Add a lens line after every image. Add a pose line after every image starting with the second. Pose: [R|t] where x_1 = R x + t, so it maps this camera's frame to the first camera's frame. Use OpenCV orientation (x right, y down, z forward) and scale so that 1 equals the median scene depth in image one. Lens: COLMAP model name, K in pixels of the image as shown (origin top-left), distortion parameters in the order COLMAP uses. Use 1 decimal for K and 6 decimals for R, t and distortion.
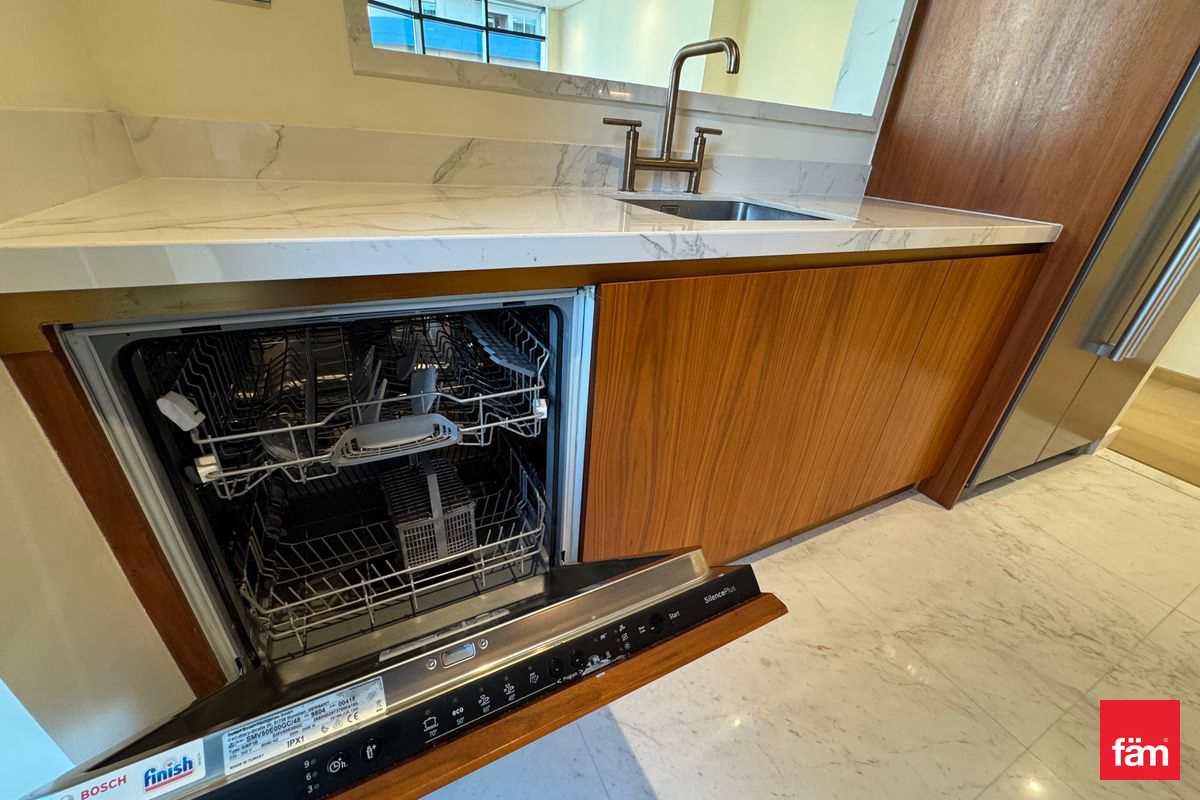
lens RADIAL K [[477.7, 0, 596.7], [0, 477.7, 396.8], [0, 0, 1]] dist [-0.000272, -0.000138]
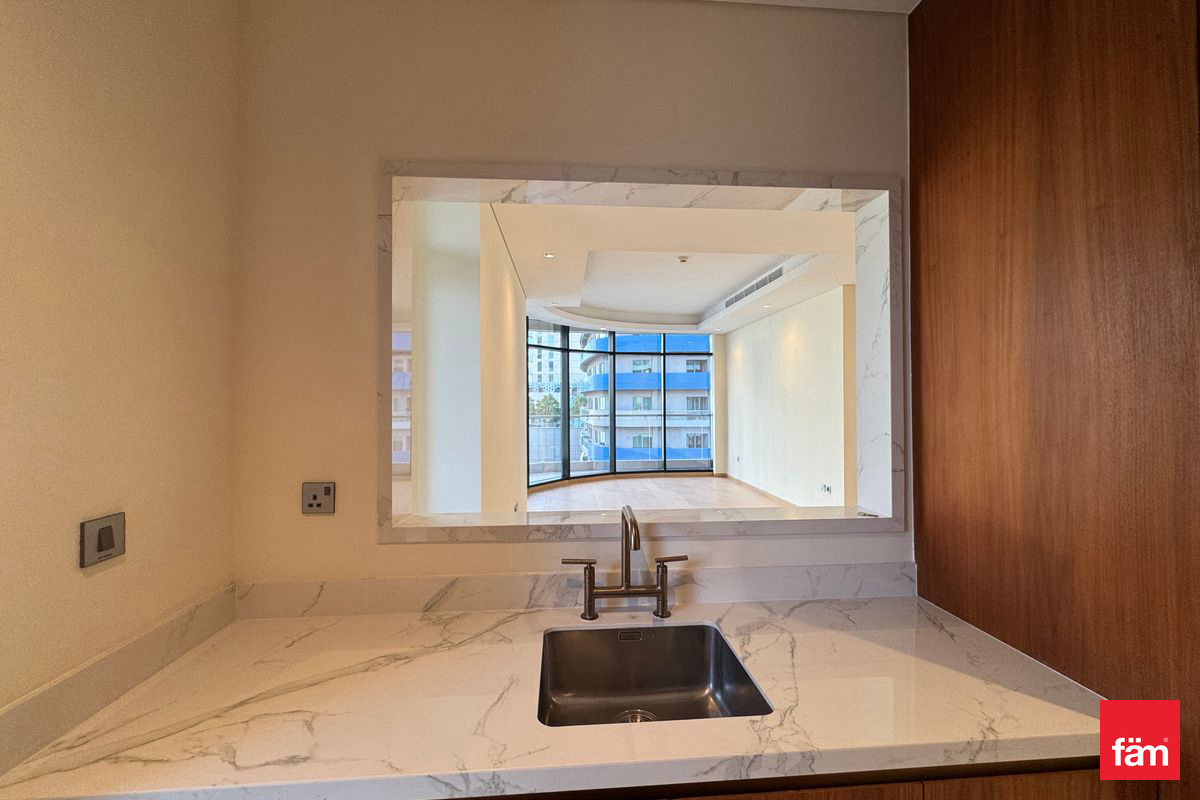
lens RADIAL K [[477.7, 0, 595.1], [0, 477.7, 399.8], [0, 0, 1]] dist [-0.000272, -0.000138]
pose [[0.919820, -0.076500, -0.384811, 0.549187], [-0.122452, 0.875837, -0.466814, -0.368973], [0.372743, 0.476506, 0.796244, -0.094589]]
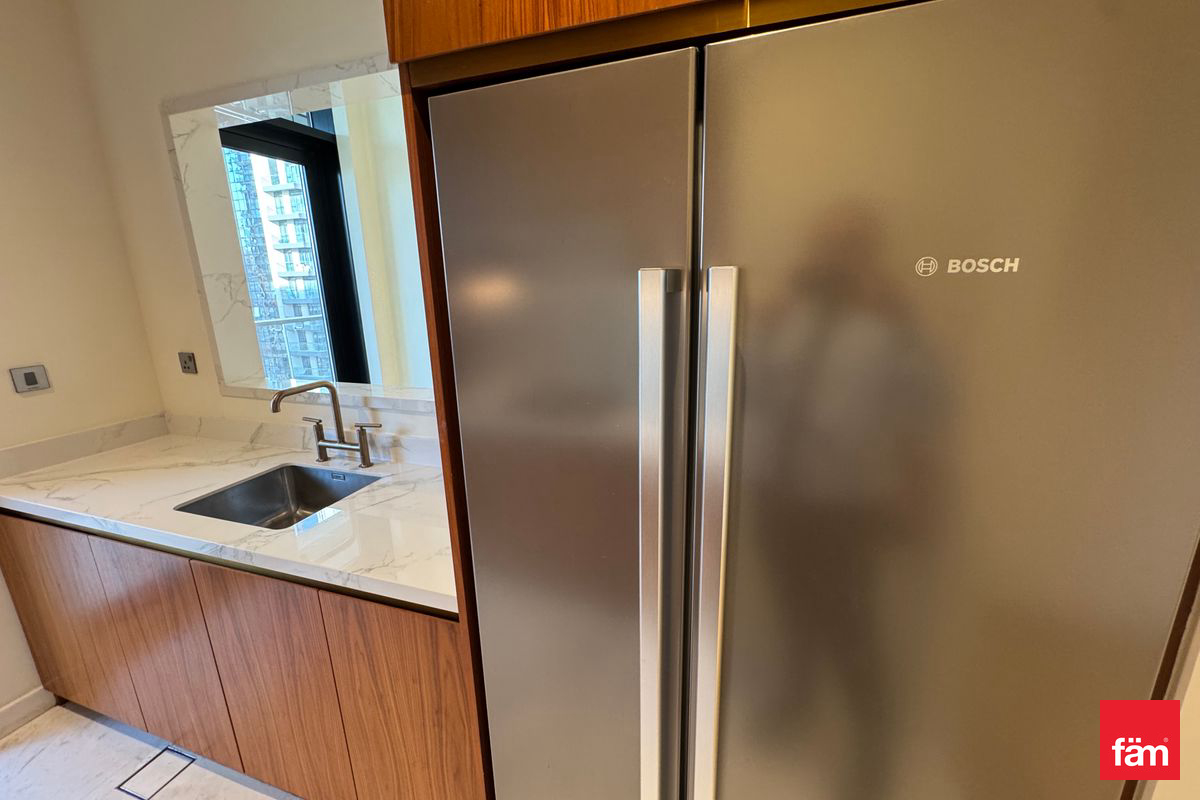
lens RADIAL K [[477.7, 0, 595.3], [0, 477.7, 397.2], [0, 0, 1]] dist [-0.000272, -0.000138]
pose [[0.696454, 0.087964, -0.712190, 1.725608], [-0.276985, 0.948500, -0.153713, -0.639118], [0.661991, 0.304320, 0.684951, 0.511453]]
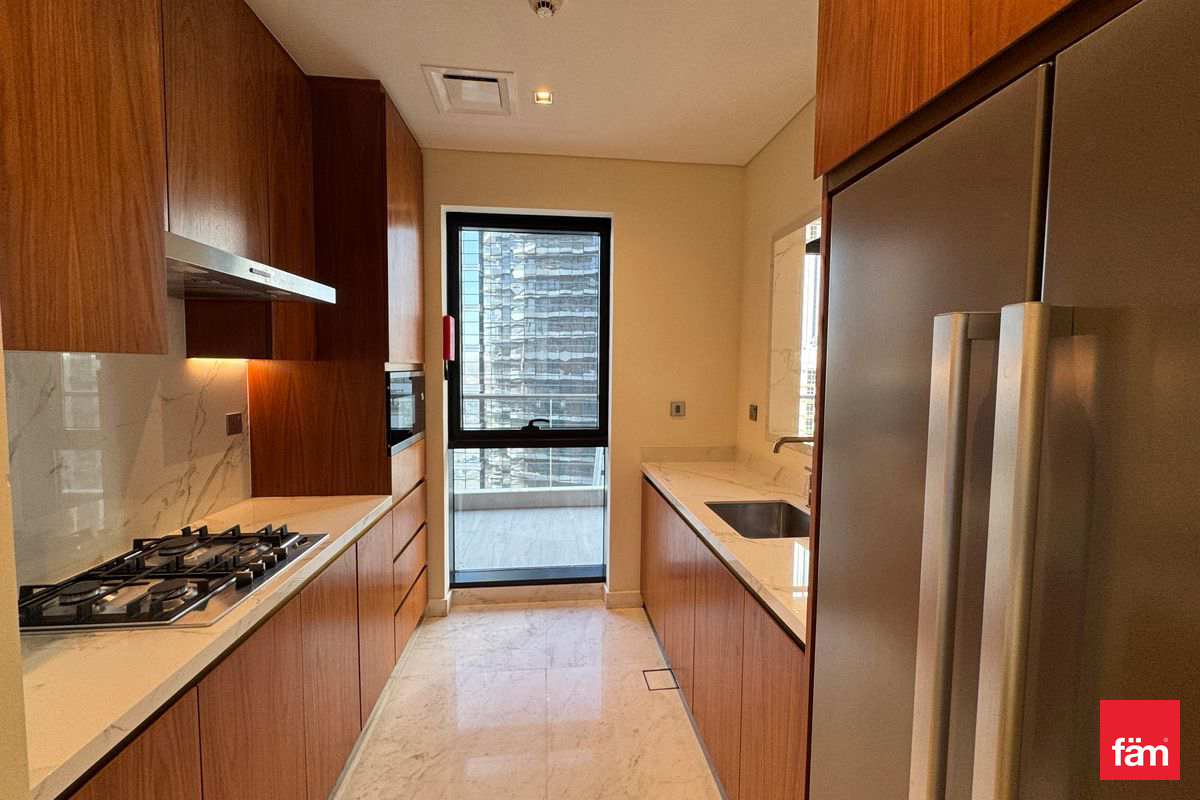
lens RADIAL K [[477.7, 0, 600.4], [0, 477.7, 398.2], [0, 0, 1]] dist [-0.000272, -0.000138]
pose [[-0.345596, -0.012639, -0.938298, 1.939931], [-0.474550, 0.864979, 0.163136, -0.702239], [0.809547, 0.501648, -0.304931, 0.752742]]
